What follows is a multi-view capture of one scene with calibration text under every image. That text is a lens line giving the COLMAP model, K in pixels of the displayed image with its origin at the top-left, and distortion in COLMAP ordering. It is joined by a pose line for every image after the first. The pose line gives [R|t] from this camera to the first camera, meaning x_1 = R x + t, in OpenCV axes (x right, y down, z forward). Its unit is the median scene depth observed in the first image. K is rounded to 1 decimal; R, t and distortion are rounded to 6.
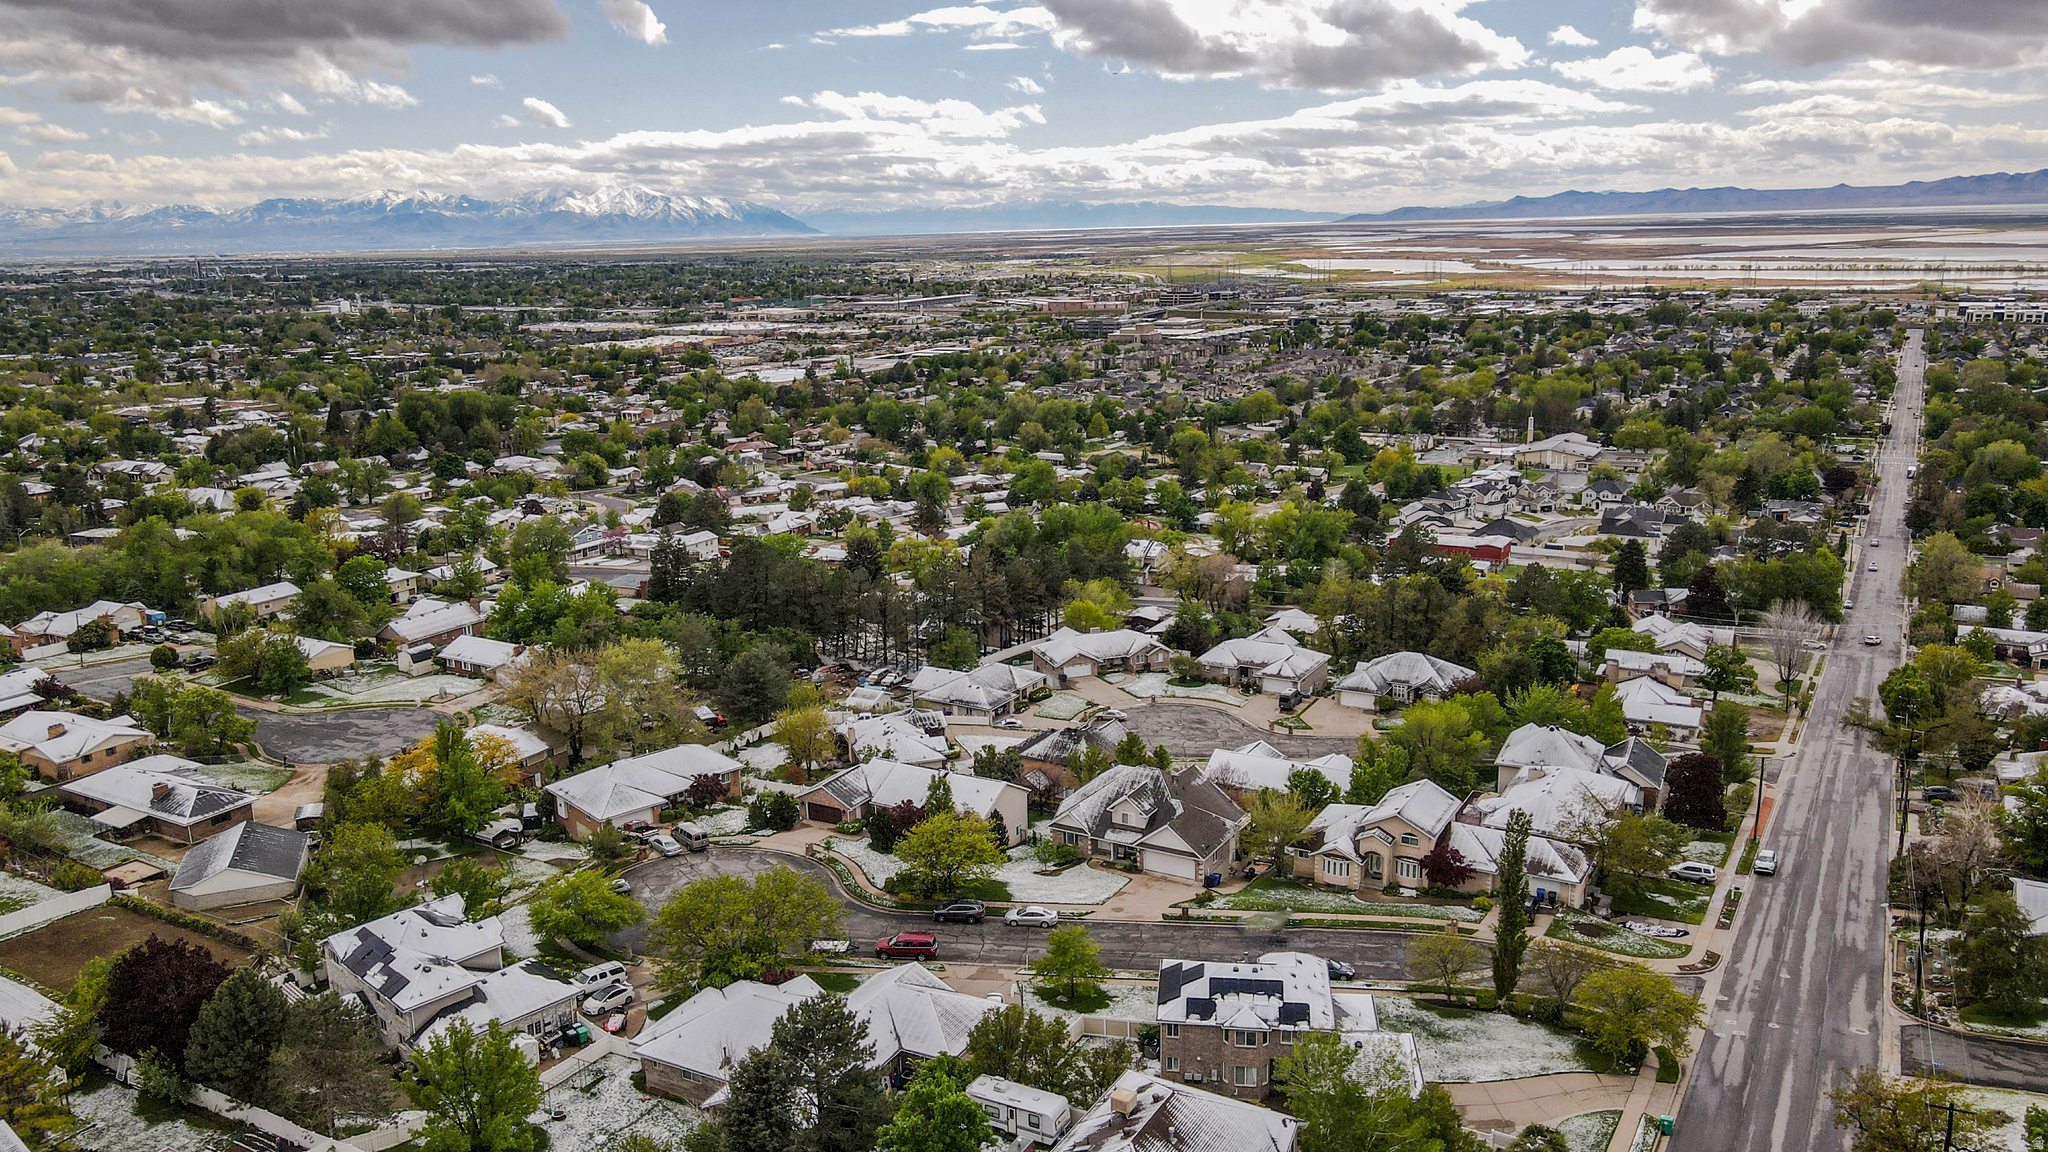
lens RADIAL K [[1521.7, 0, 990.5], [0, 1521.7, 571.5], [0, 0, 1]] dist [-0.013619, 0.046460]
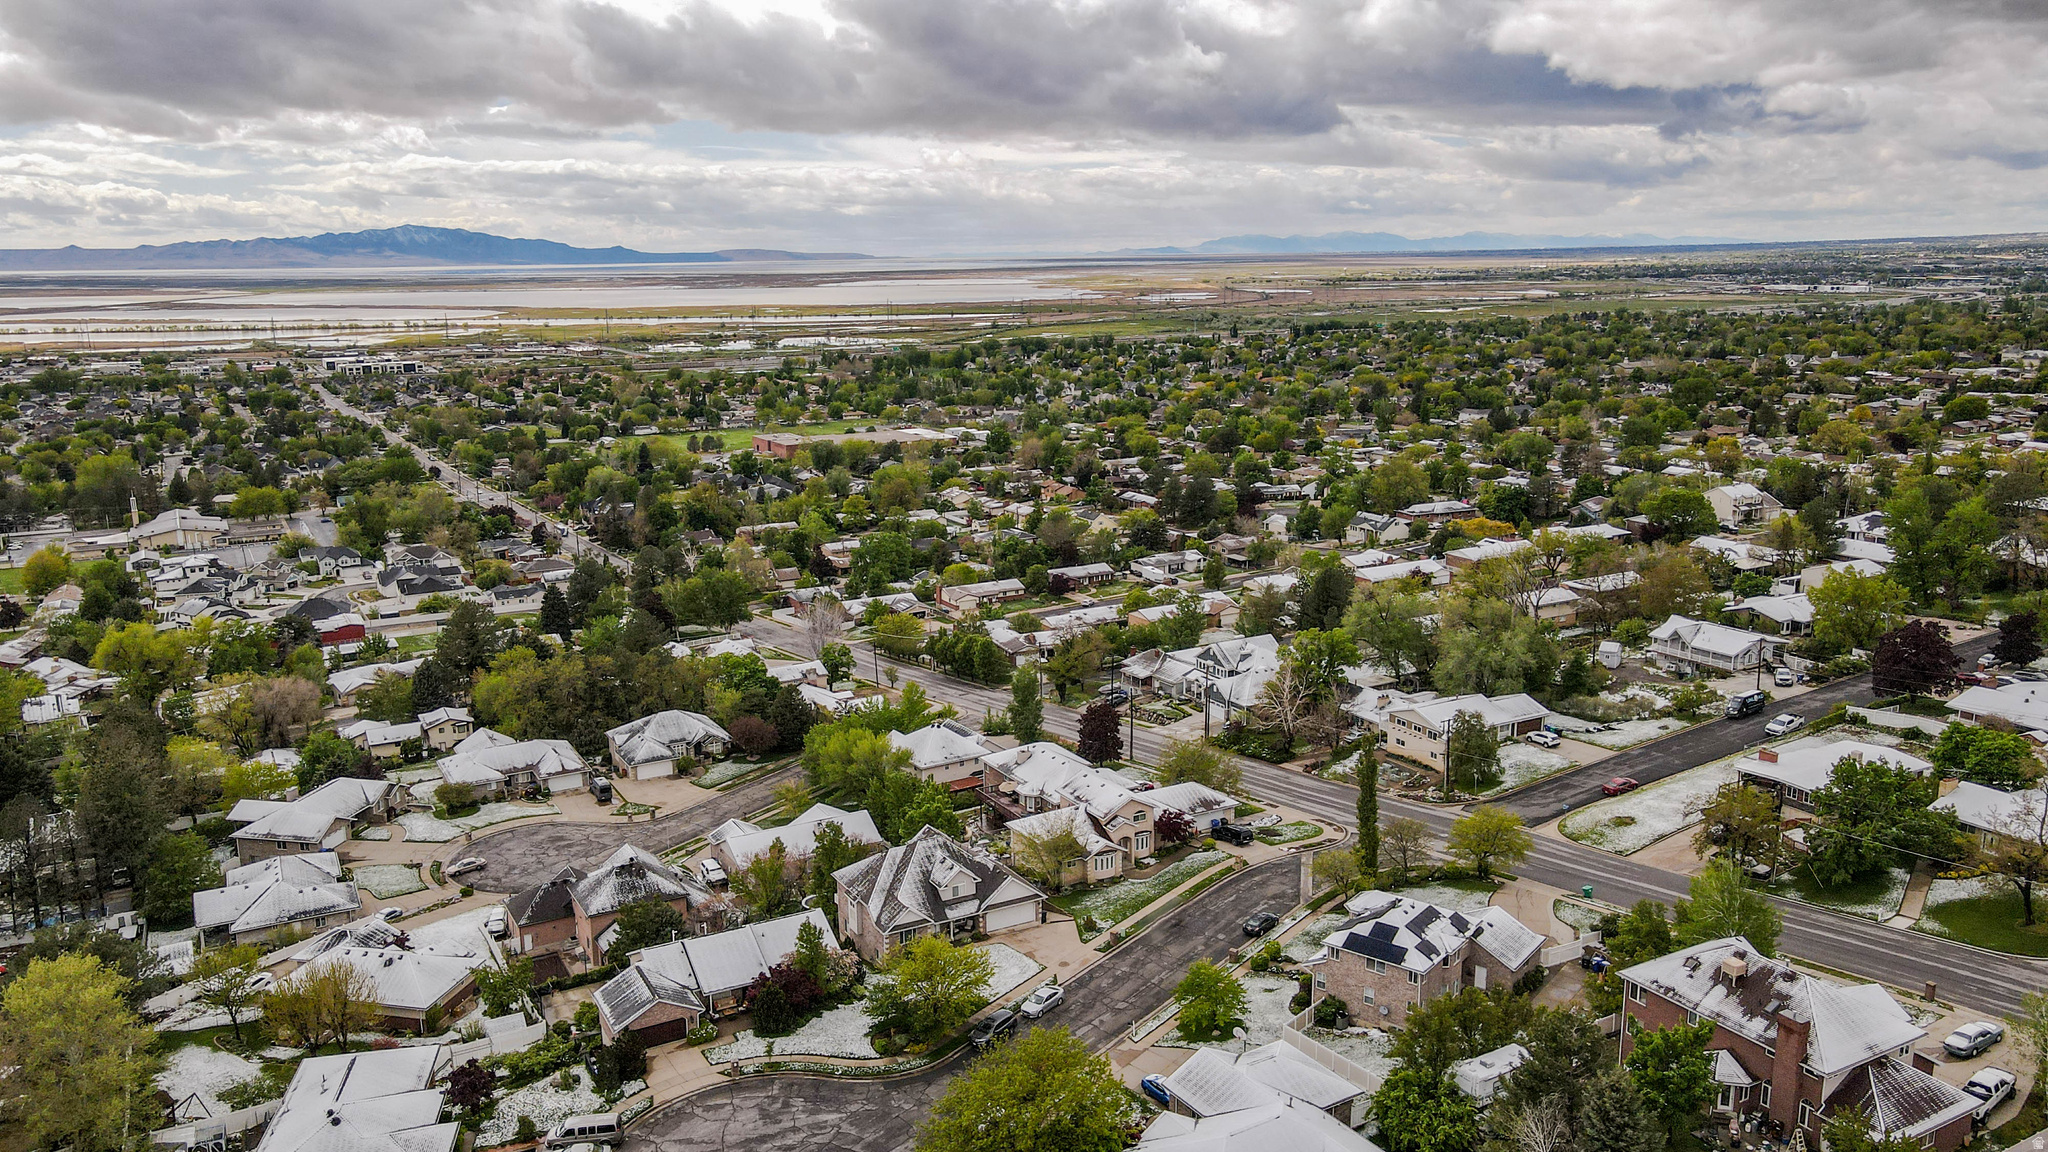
lens RADIAL K [[1521.7, 0, 990.5], [0, 1521.7, 571.5], [0, 0, 1]] dist [-0.013619, 0.046460]
pose [[0.510516, -0.160377, 0.844780, -0.691962], [0.193188, 0.978728, 0.069059, -0.101033], [-0.837885, 0.127945, 0.530640, 0.444623]]
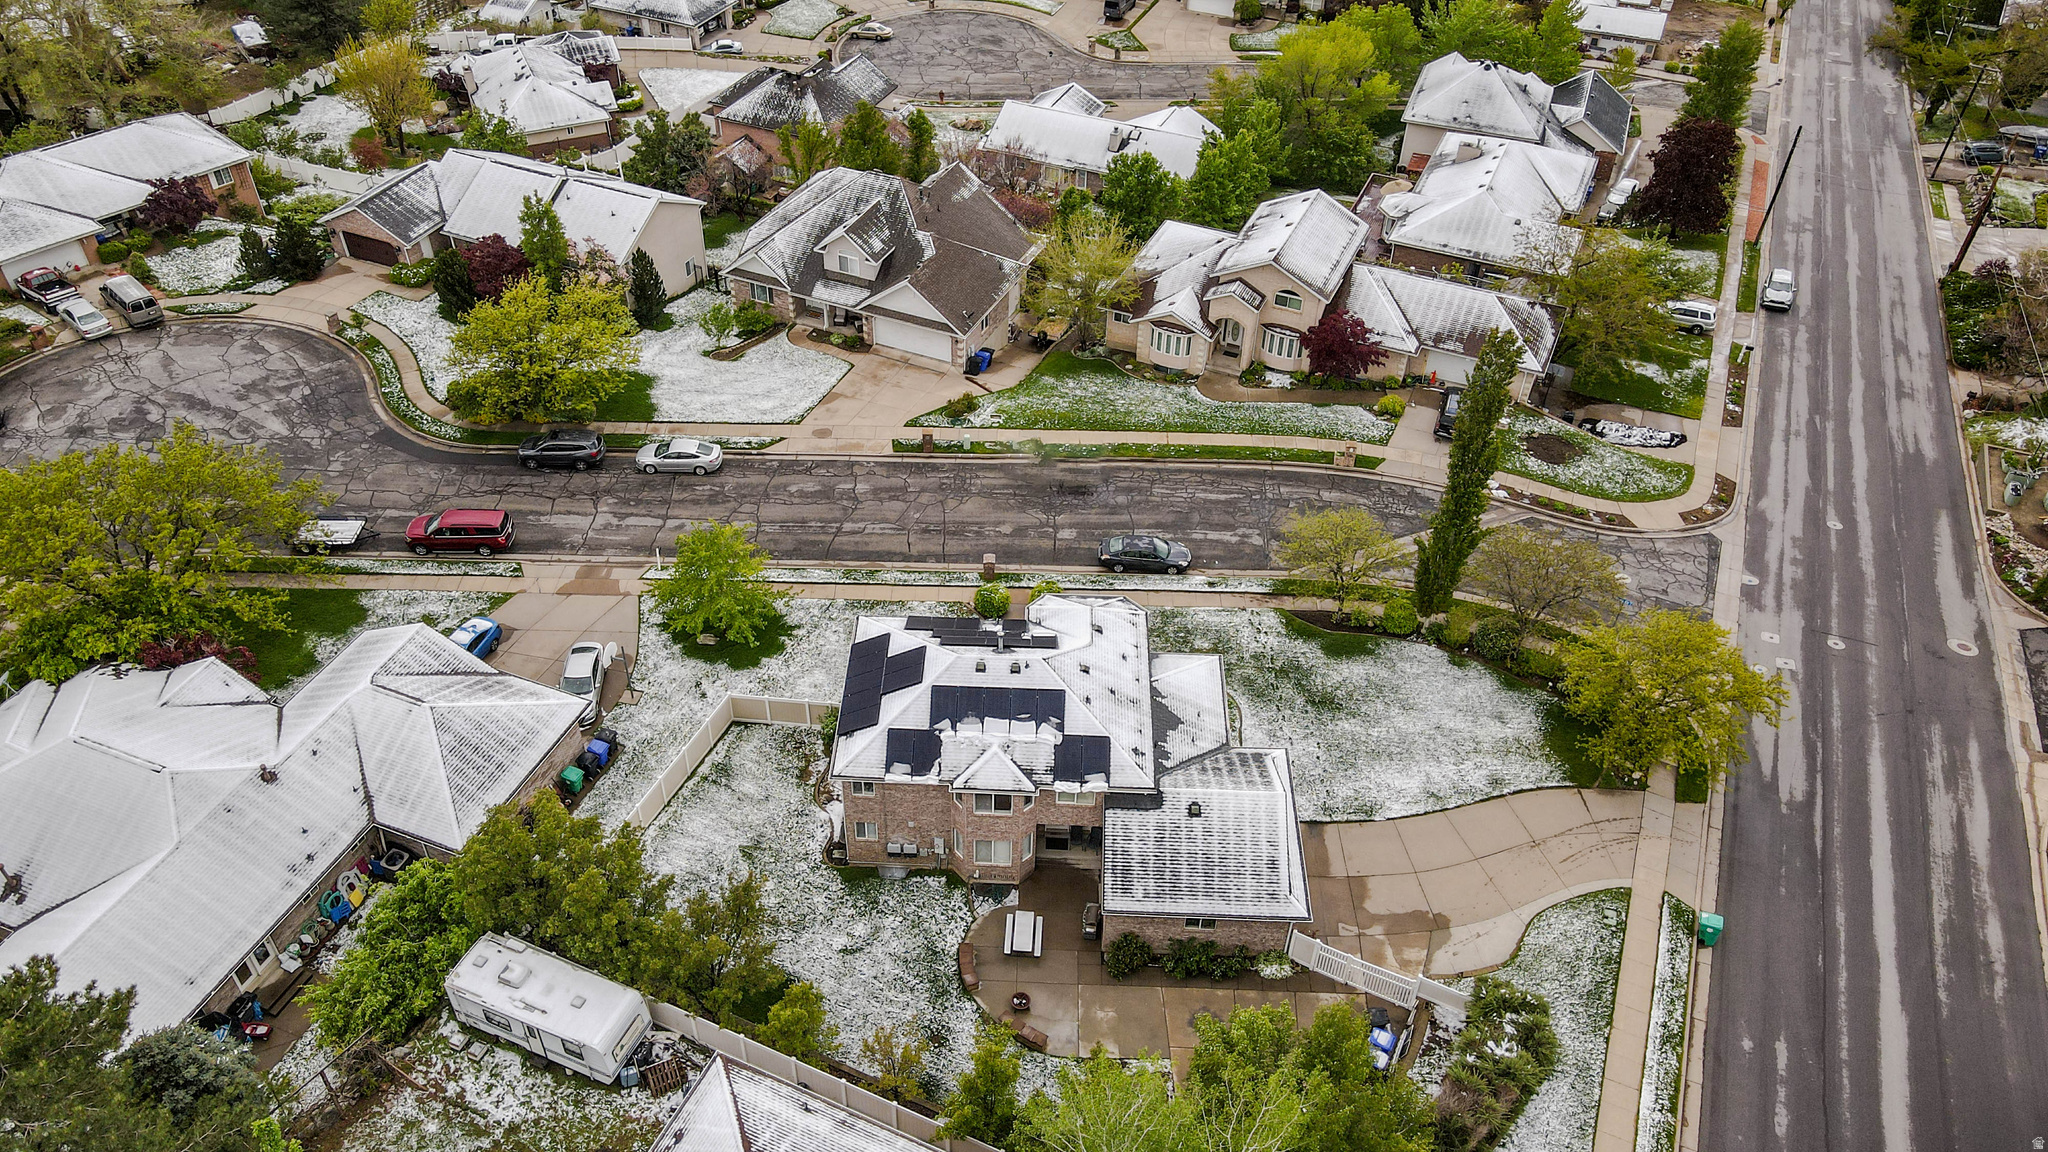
lens RADIAL K [[1502.6, 0, 988.3], [0, 1502.6, 578.7], [0, 0, 1]] dist [0.006930, 0.010971]
pose [[0.994158, -0.045834, 0.097724, 0.082052], [-0.005286, 0.883606, 0.468202, -0.013256], [-0.107809, -0.465983, 0.878201, 0.394254]]
